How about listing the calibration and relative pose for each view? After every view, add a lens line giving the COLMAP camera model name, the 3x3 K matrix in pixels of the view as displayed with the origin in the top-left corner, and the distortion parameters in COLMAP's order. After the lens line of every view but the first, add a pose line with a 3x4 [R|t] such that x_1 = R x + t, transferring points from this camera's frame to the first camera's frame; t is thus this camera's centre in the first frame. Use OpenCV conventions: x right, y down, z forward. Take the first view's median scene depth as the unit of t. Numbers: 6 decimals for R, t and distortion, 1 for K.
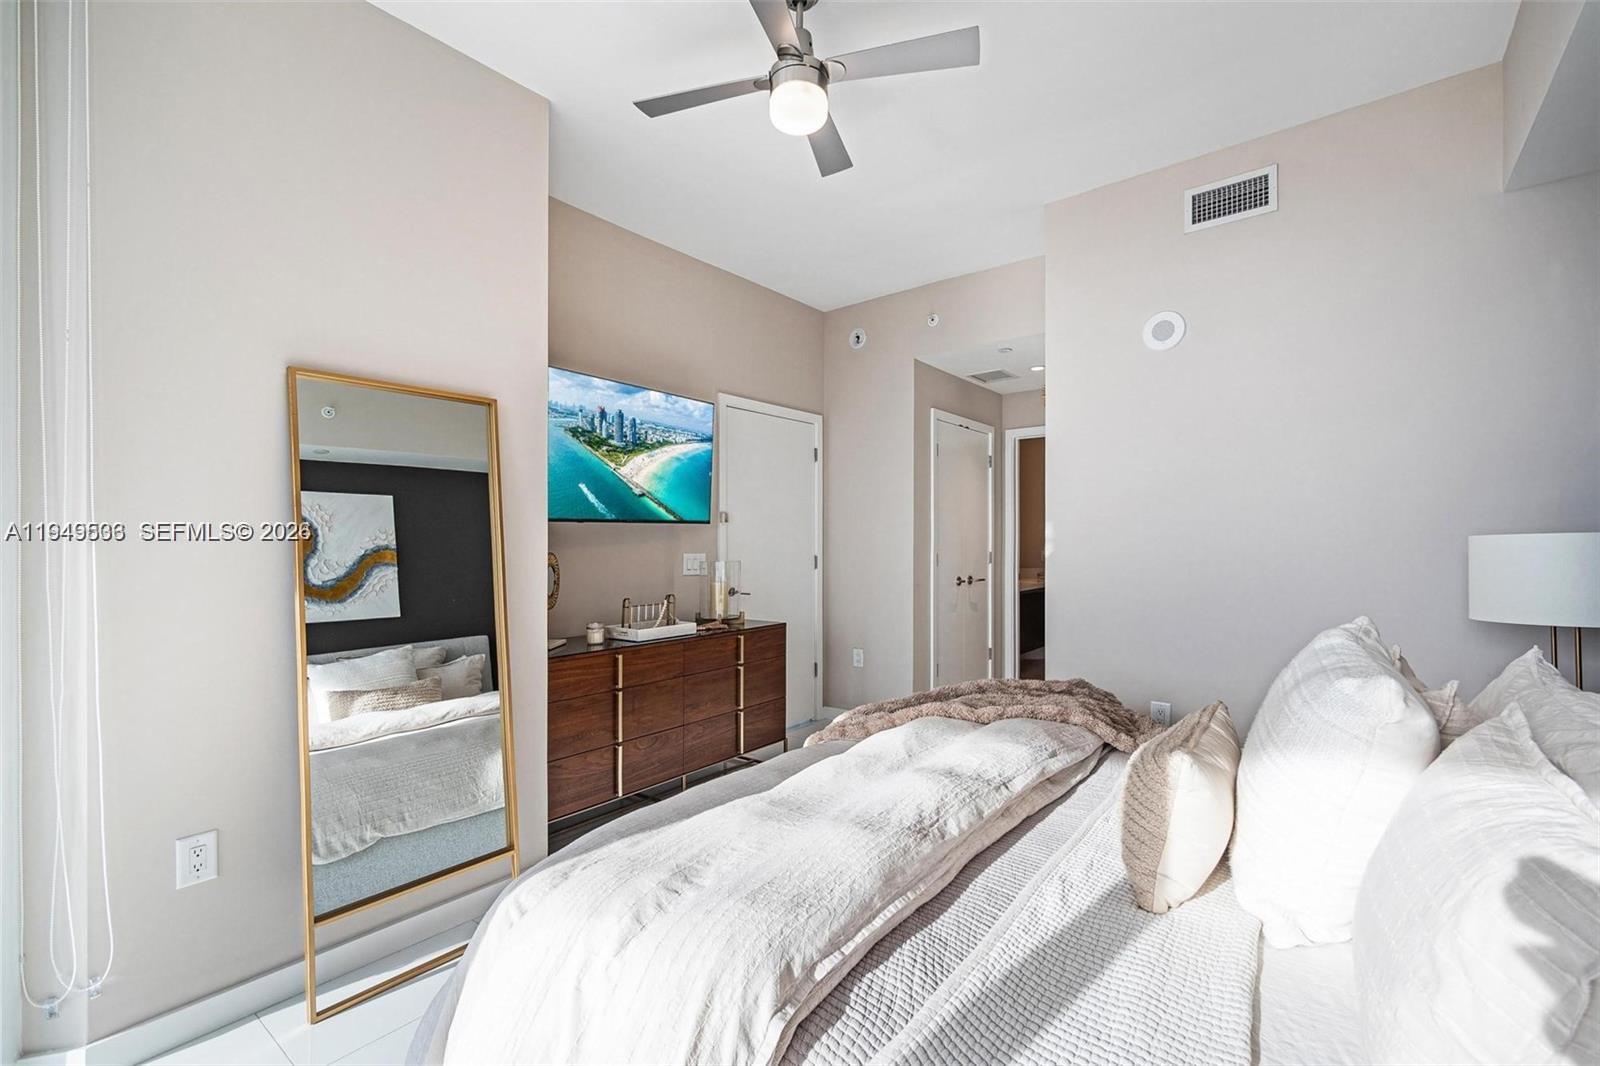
lens RADIAL K [[723.7, 0, 807.8], [0, 723.7, 524.5], [0, 0, 1]] dist [0.001737, 0.000088]
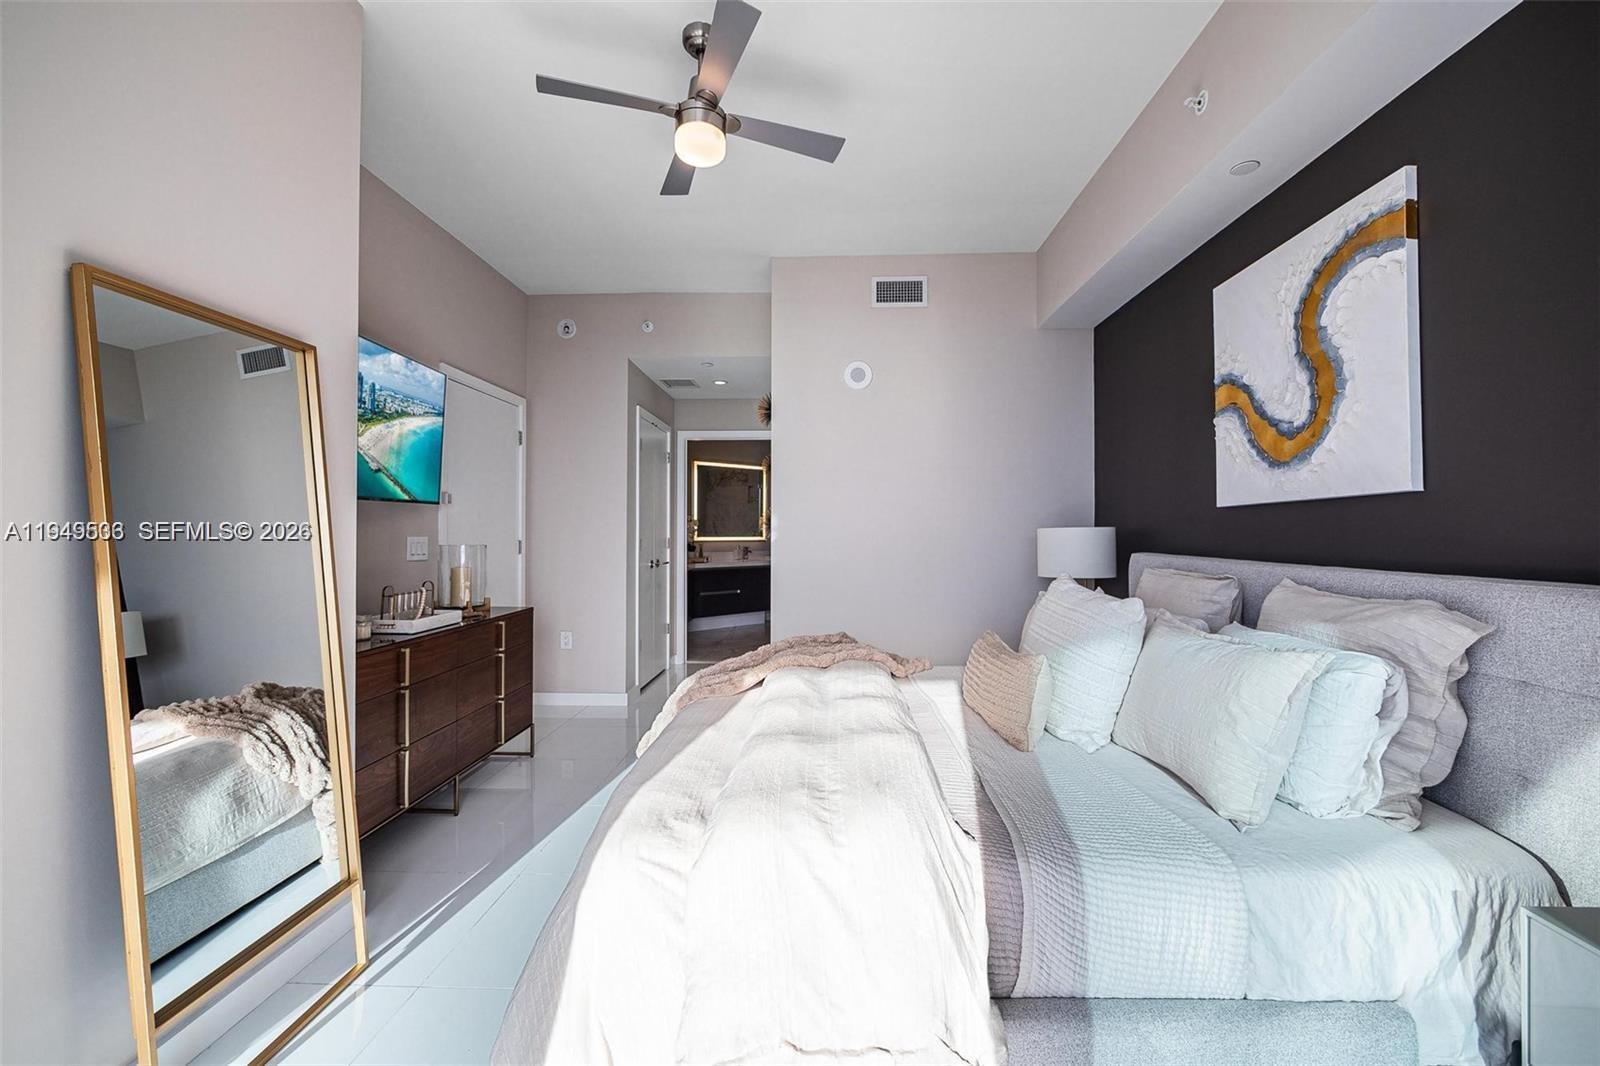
lens RADIAL K [[676.9, 0, 826.0], [0, 676.9, 519.4], [0, 0, 1]] dist [-0.010633, -0.000078]
pose [[0.794852, 0.020782, 0.606448, -0.300754], [-0.026139, 0.999658, 0.000003, 0.004585], [-0.606240, -0.015855, 0.795123, 0.018392]]
